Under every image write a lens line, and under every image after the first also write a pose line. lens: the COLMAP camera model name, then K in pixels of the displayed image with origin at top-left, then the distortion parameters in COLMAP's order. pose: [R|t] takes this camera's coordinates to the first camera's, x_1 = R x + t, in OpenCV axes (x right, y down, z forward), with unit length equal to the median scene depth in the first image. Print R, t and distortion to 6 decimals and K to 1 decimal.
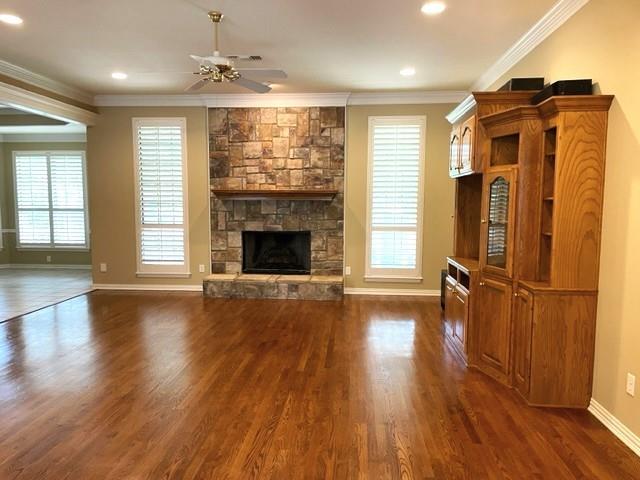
lens RADIAL K [[481.9, 0, 323.8], [0, 481.9, 240.6], [0, 0, 1]] dist [0.101301, -0.126648]
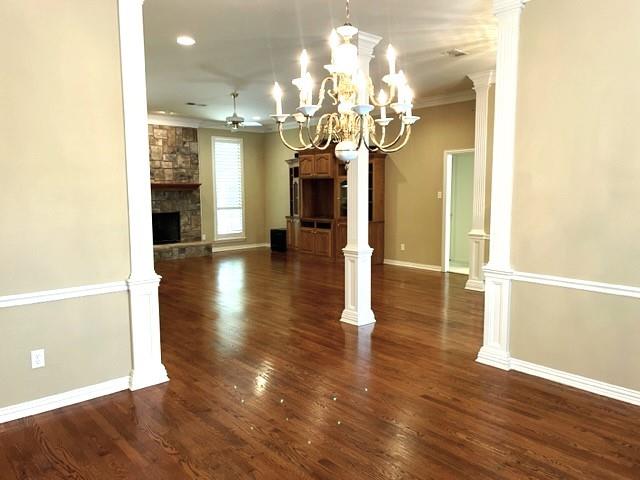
lens RADIAL K [[490.5, 0, 323.3], [0, 490.5, 239.4], [0, 0, 1]] dist [0.105393, -0.134070]
pose [[0.694817, -0.082301, 0.714462, -0.798547], [0.069792, 0.996458, 0.046911, 0.022606], [-0.715792, 0.017269, 0.698100, -0.341025]]
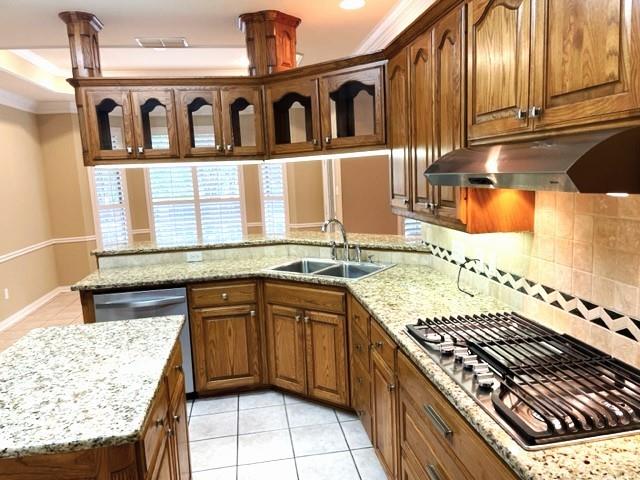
lens RADIAL K [[490.5, 0, 323.3], [0, 490.5, 239.4], [0, 0, 1]] dist [0.105393, -0.134070]
pose [[0.972331, -0.080332, 0.219363, -0.748023], [0.069434, 0.995959, 0.056956, -0.045141], [-0.223052, -0.040149, 0.973979, 0.225694]]
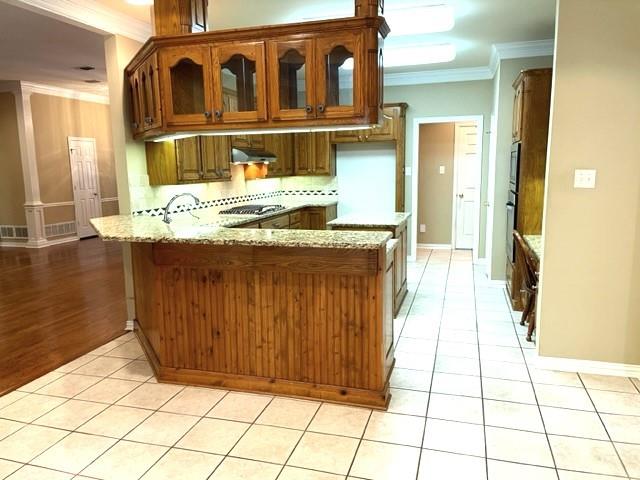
lens RADIAL K [[480.3, 0, 327.8], [0, 480.3, 241.5], [0, 0, 1]] dist [0.101224, -0.125806]
pose [[-0.978489, -0.018705, 0.205448, -0.912291], [0.031635, 0.970498, 0.239027, -0.112553], [-0.203858, 0.240384, -0.949030, 1.234335]]
